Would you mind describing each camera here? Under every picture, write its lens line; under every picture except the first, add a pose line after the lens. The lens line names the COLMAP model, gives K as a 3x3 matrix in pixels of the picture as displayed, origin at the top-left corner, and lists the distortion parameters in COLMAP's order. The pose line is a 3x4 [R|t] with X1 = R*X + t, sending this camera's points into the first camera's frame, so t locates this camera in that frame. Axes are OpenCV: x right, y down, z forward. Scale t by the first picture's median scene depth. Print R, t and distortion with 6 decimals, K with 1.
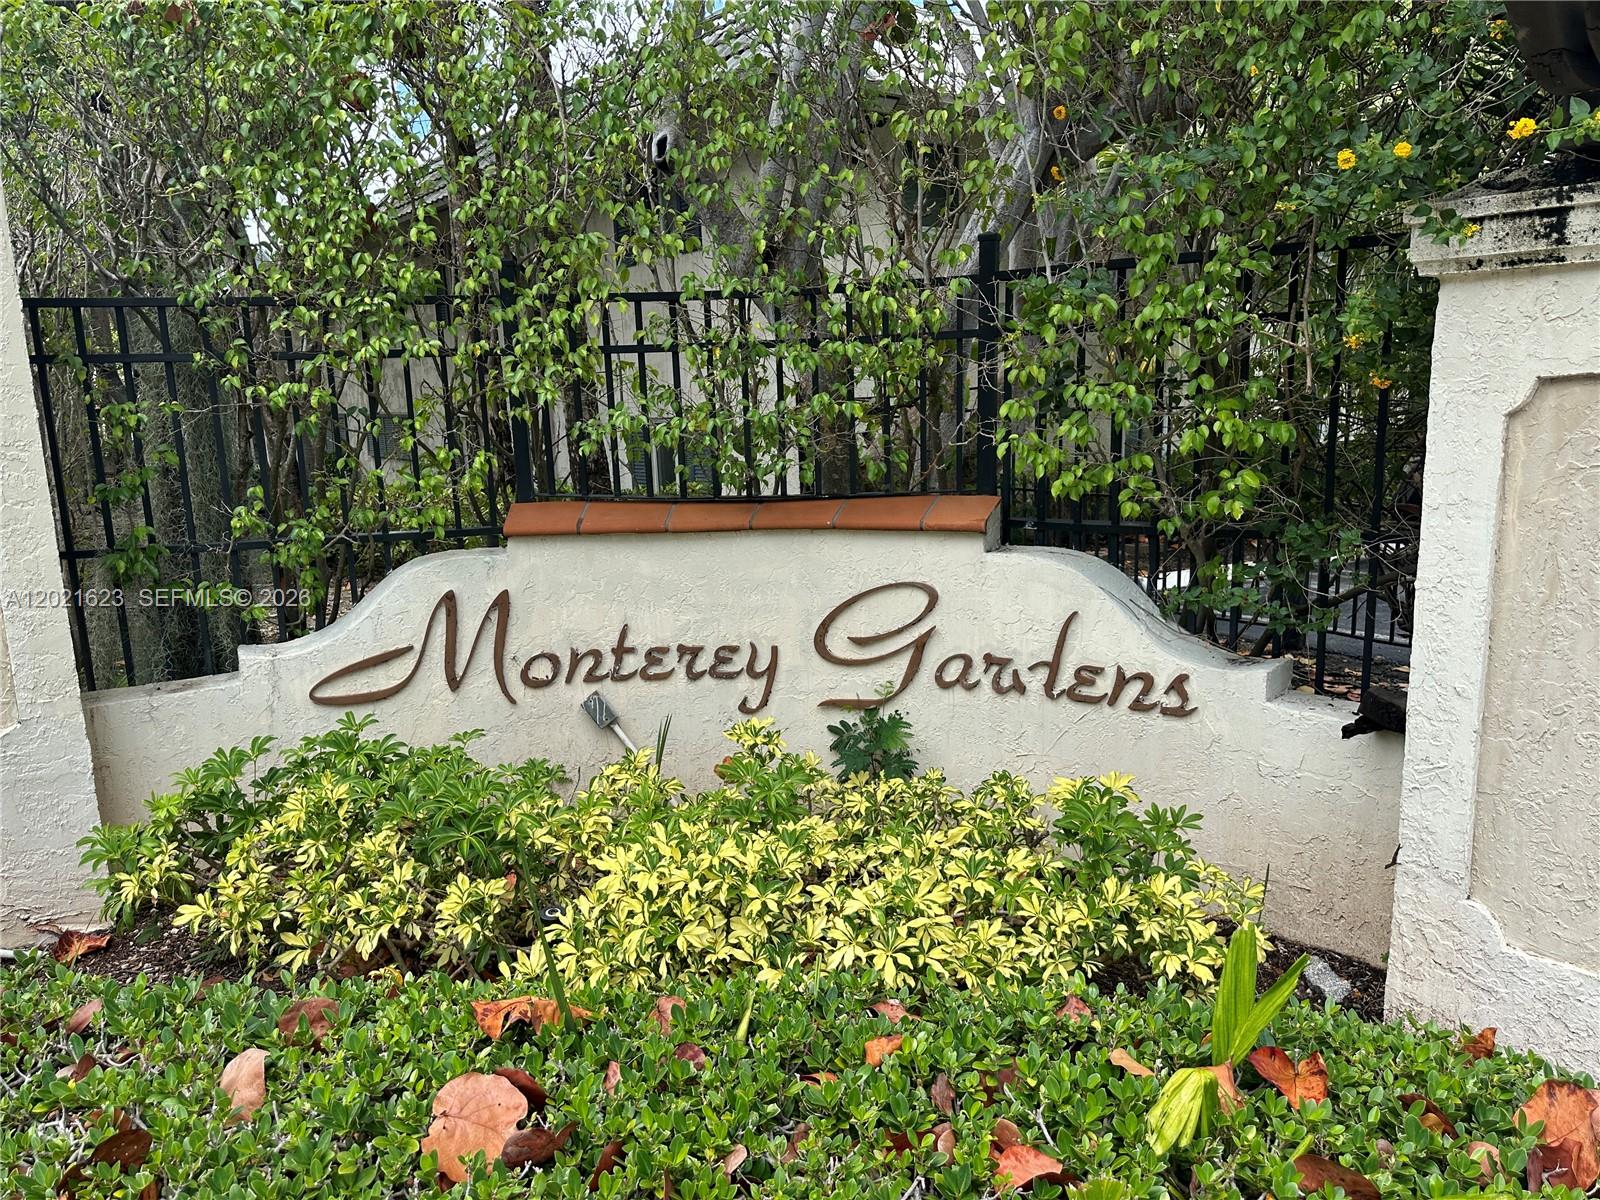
lens RADIAL K [[1084.8, 0, 800.0], [0, 1084.8, 600.0], [0, 0, 1]] dist [0.003586, 0.000180]
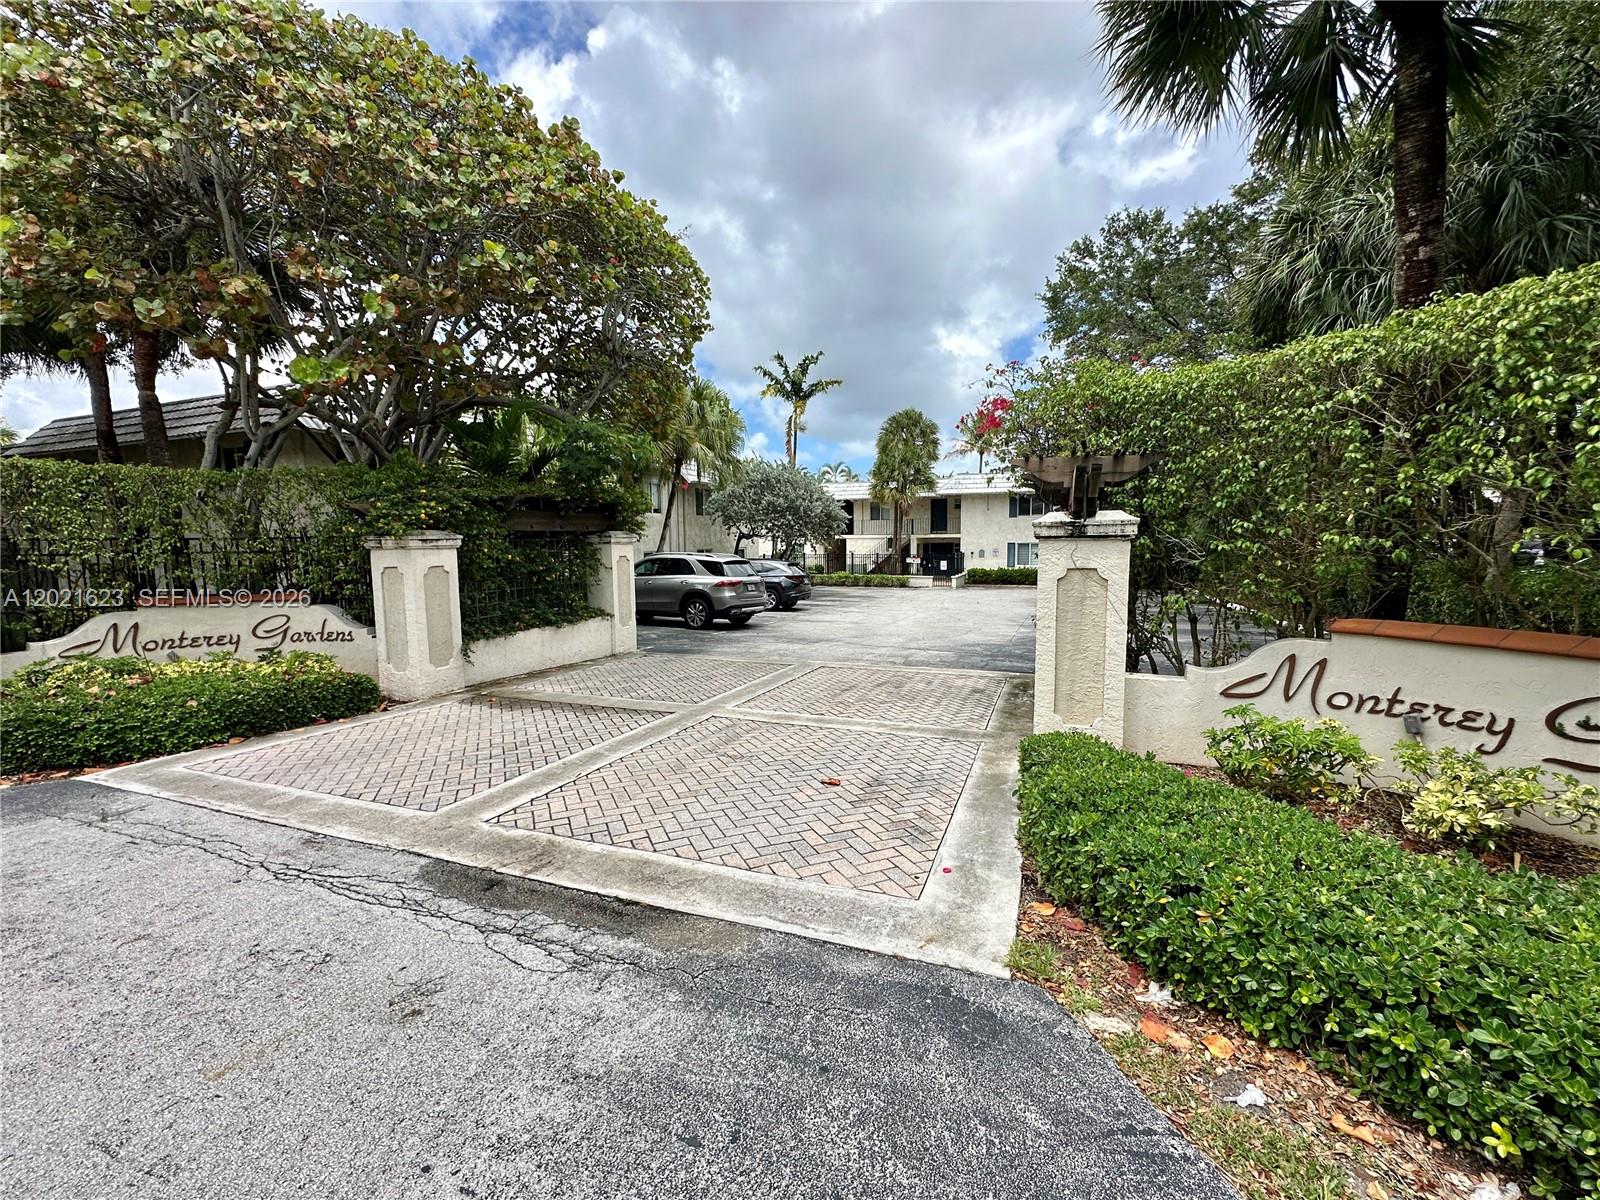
lens RADIAL K [[648.4, 0, 800.0], [0, 648.4, 600.0], [0, 0, 1]] dist [-0.016912, -0.000099]
pose [[0.845254, -0.028188, 0.533621, 0.424879], [0.078987, 0.994229, -0.072596, 0.231244], [-0.528495, 0.103512, 0.842602, -1.793533]]
